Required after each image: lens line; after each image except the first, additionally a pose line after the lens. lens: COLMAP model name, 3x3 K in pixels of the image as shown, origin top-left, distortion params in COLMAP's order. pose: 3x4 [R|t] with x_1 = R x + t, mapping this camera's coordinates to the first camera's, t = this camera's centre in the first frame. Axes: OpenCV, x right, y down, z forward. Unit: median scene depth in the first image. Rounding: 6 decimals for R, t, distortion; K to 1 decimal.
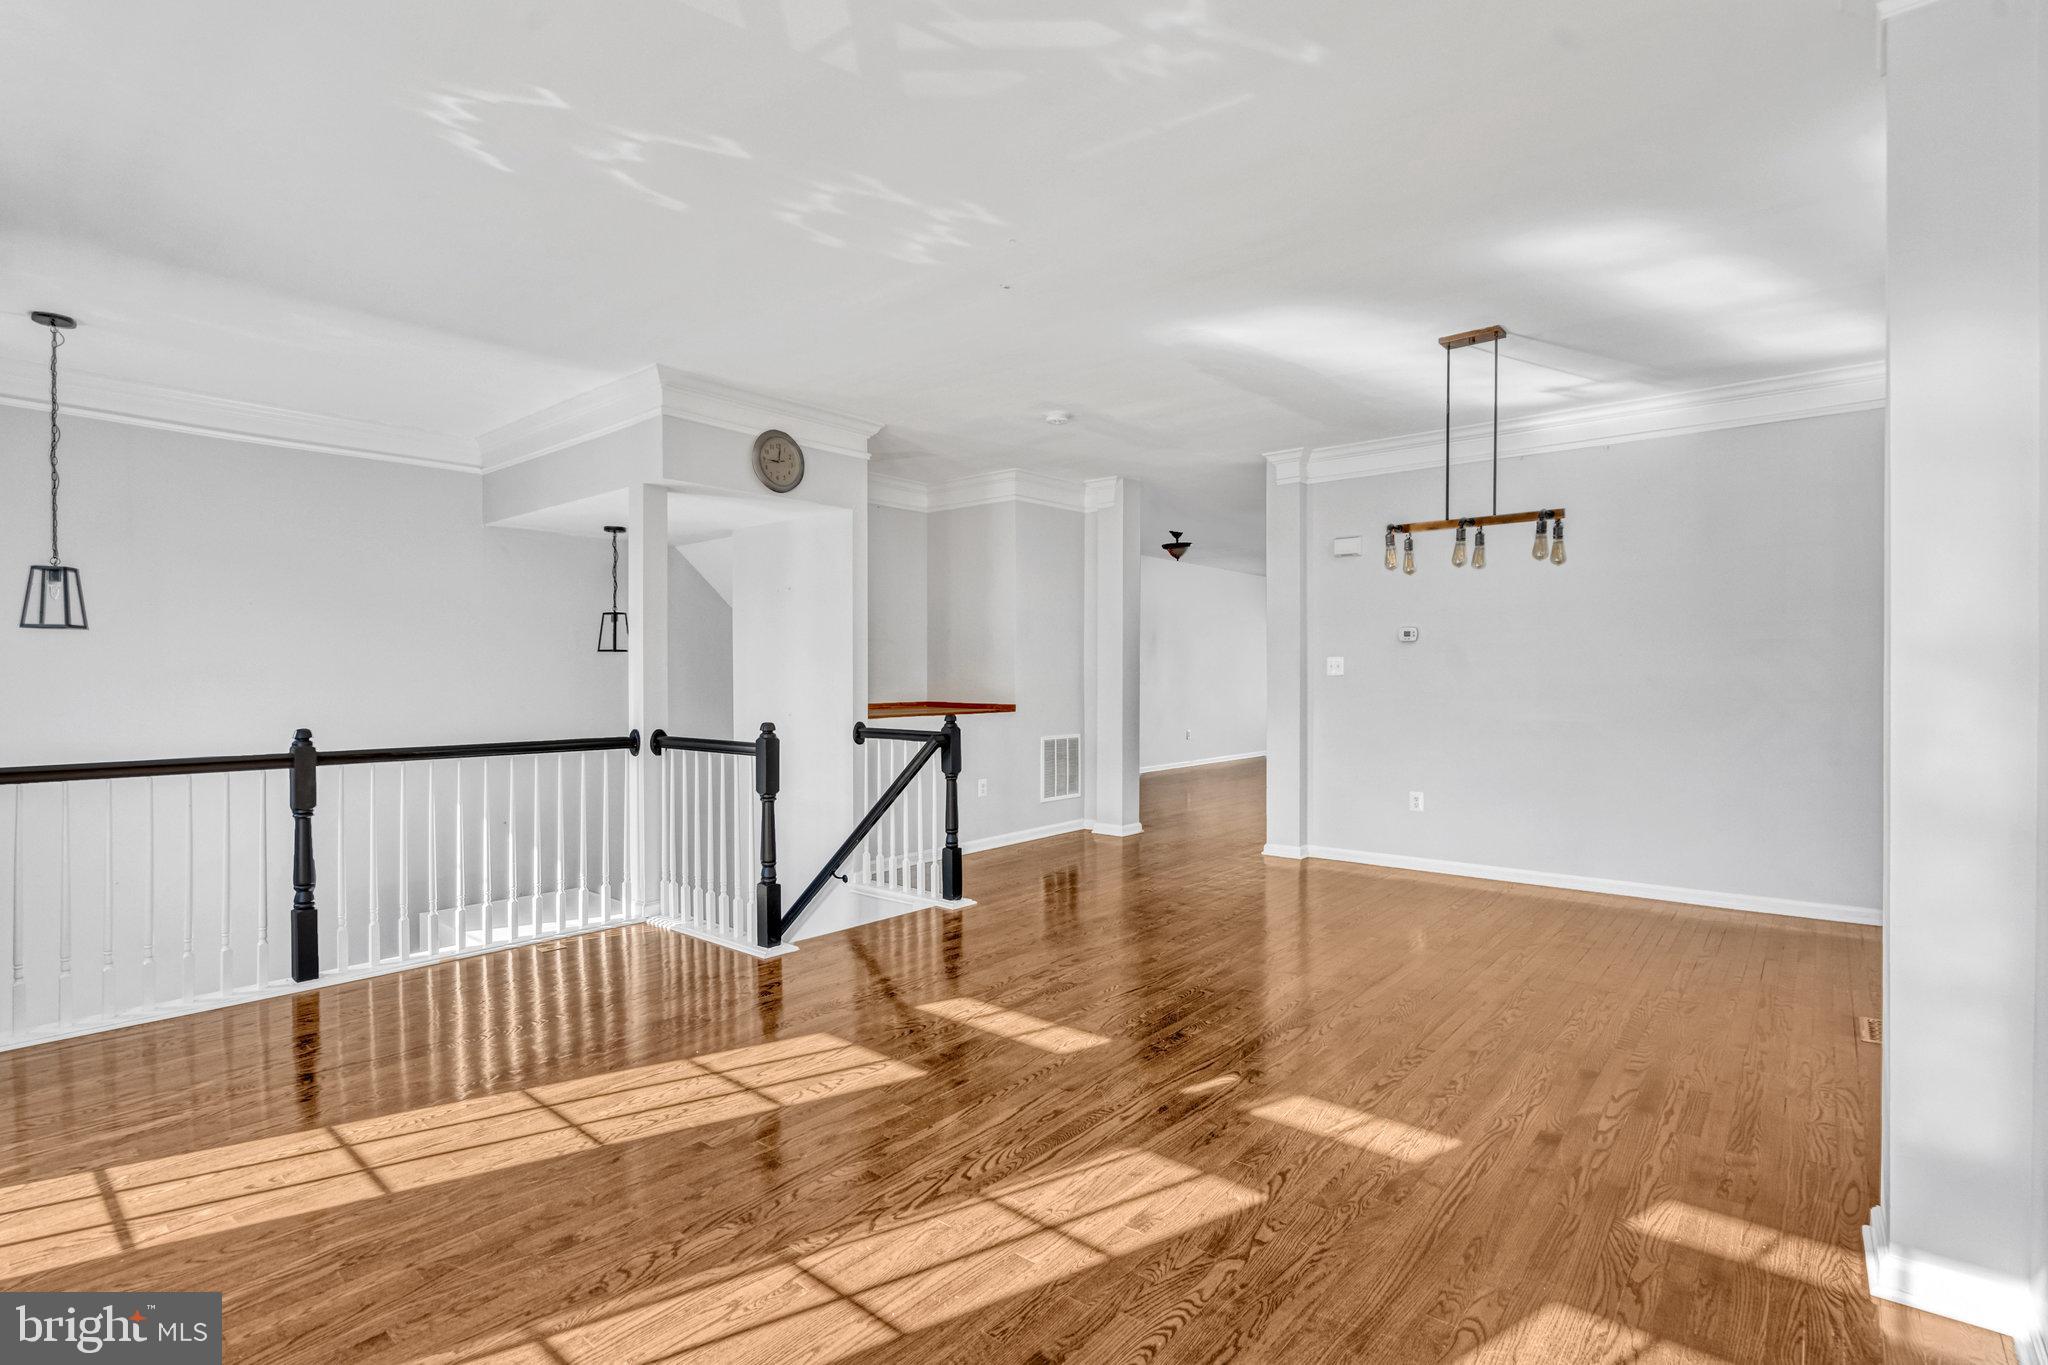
lens RADIAL K [[952.0, 0, 1007.5], [0, 952.0, 683.1], [0, 0, 1]] dist [-0.004526, 0.000257]
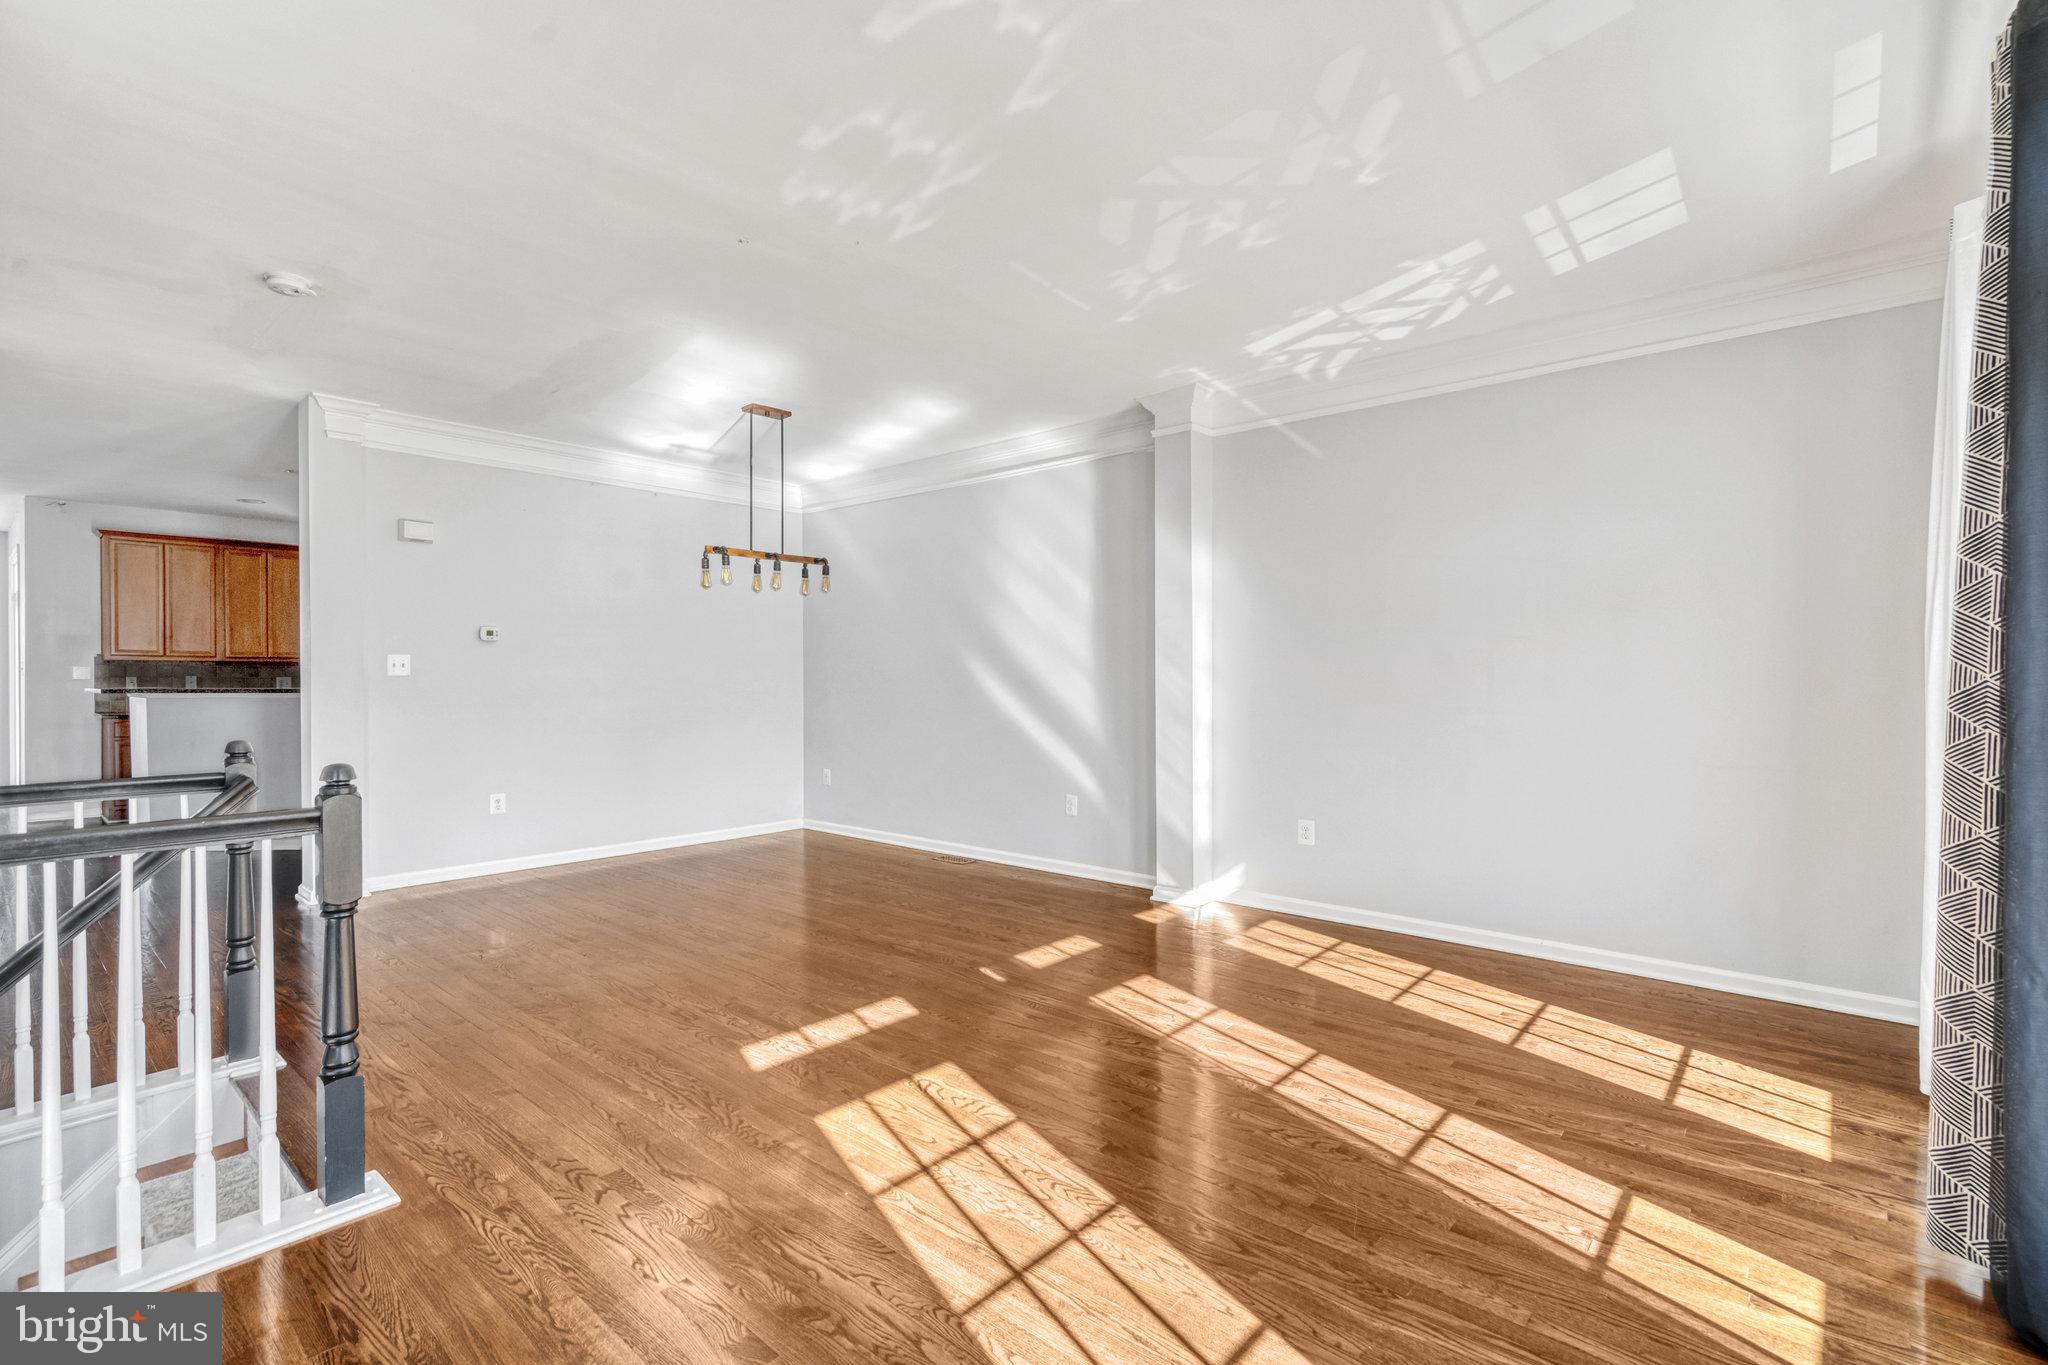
lens RADIAL K [[952.0, 0, 1009.5], [0, 952.0, 679.8], [0, 0, 1]] dist [-0.004526, 0.000257]
pose [[0.017034, -0.001581, 0.999854, -1.050249], [0.009831, 0.999951, 0.001414, -0.000836], [-0.999807, 0.009805, 0.017048, 0.868043]]
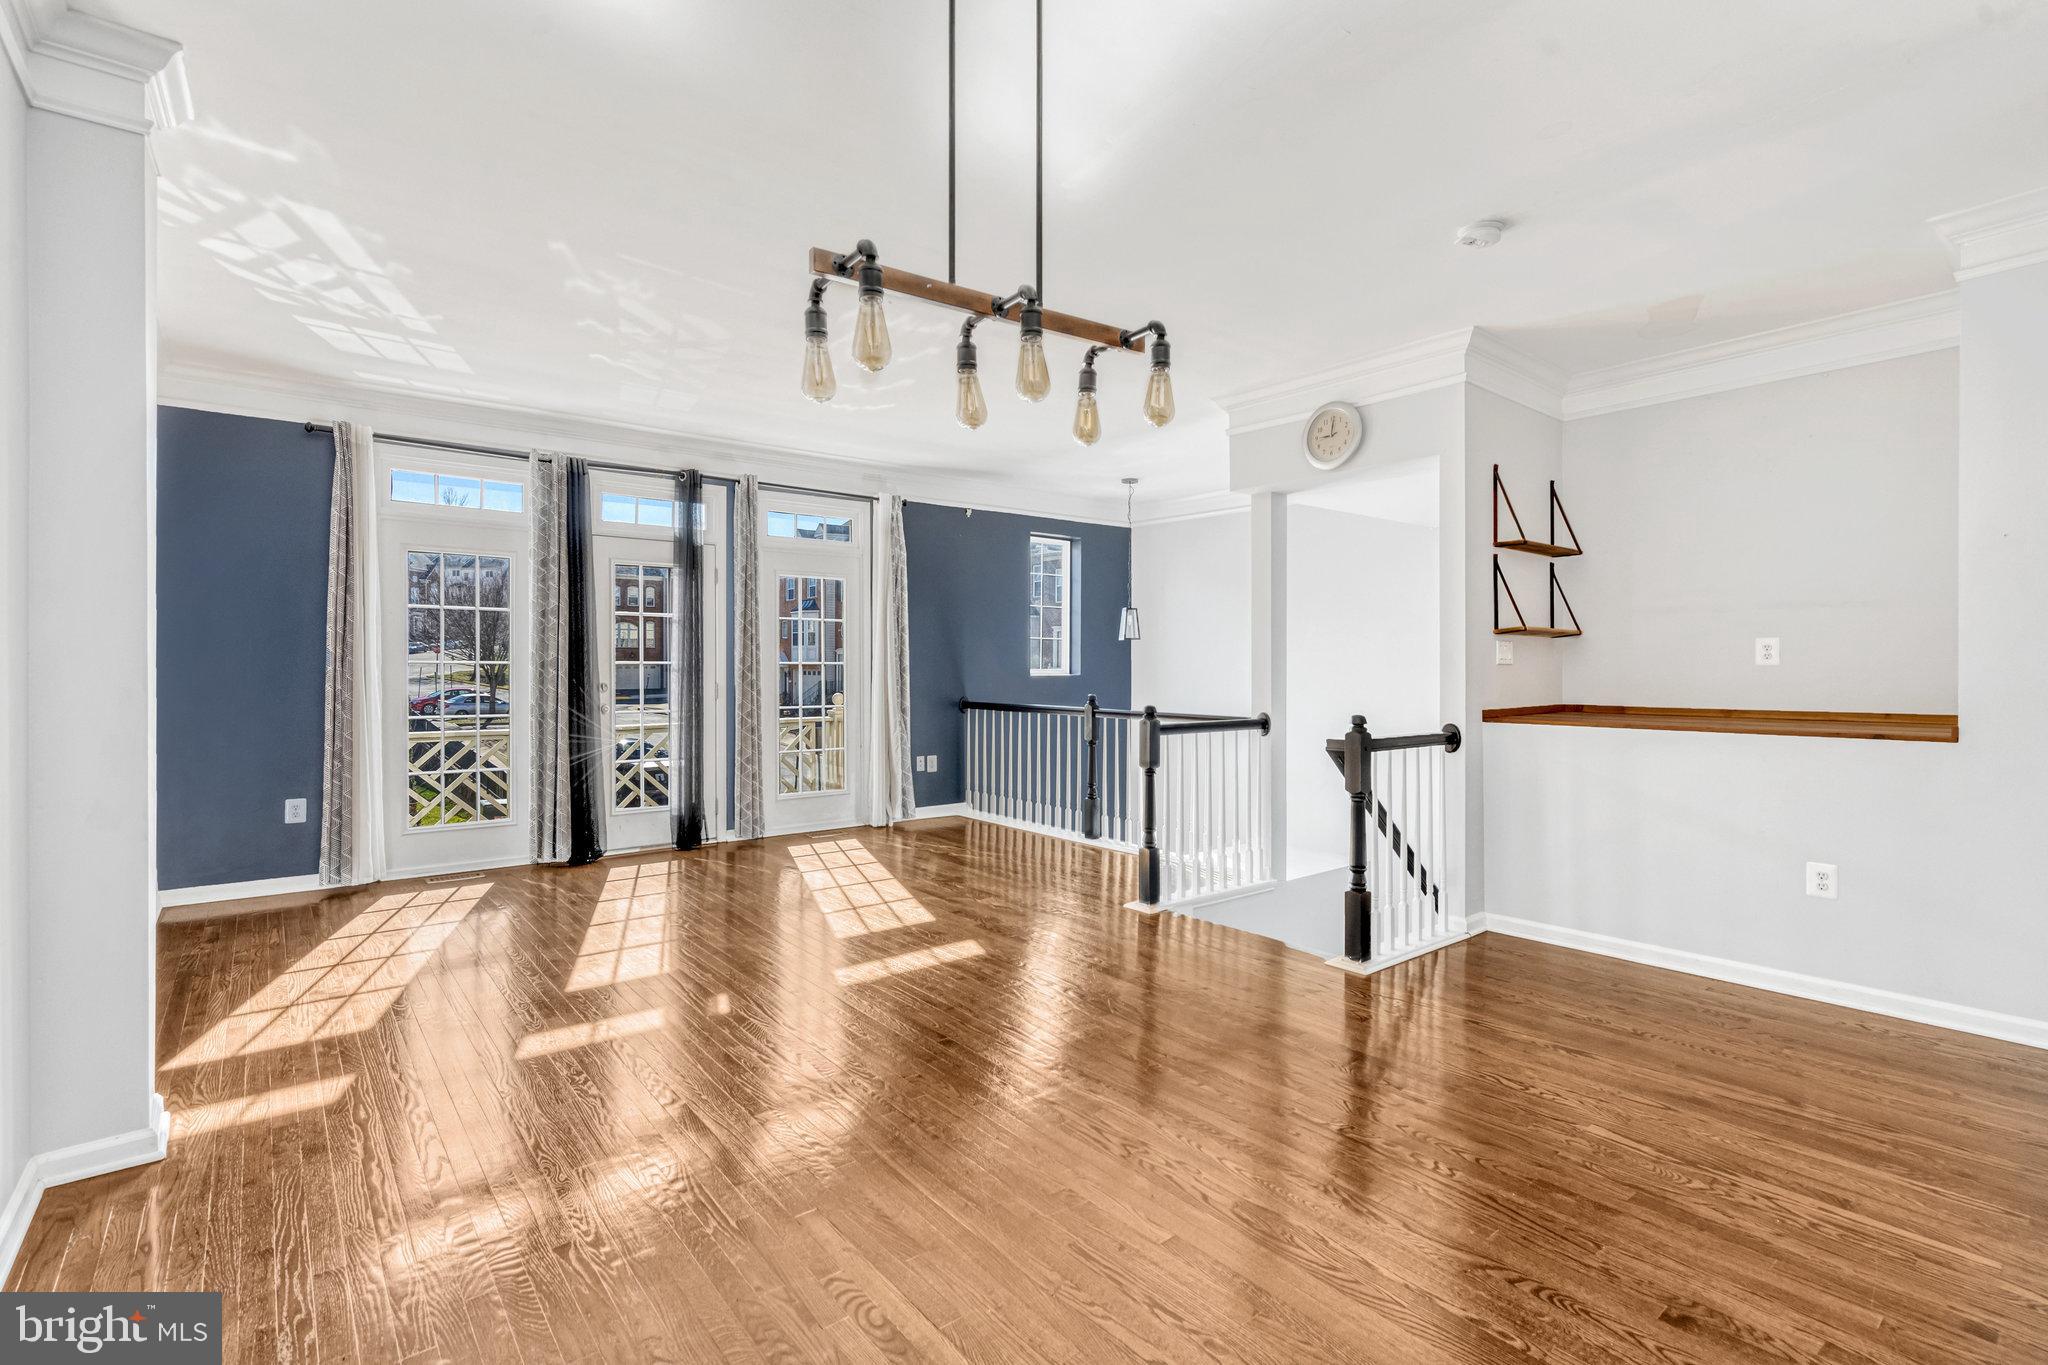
lens RADIAL K [[952.0, 0, 1032.5], [0, 952.0, 672.1], [0, 0, 1]] dist [-0.004526, 0.000257]
pose [[-0.163904, 0.007411, -0.986448, 1.218250], [-0.010649, 0.999900, 0.009282, -0.011251], [0.986419, 0.012026, -0.163809, 1.446973]]
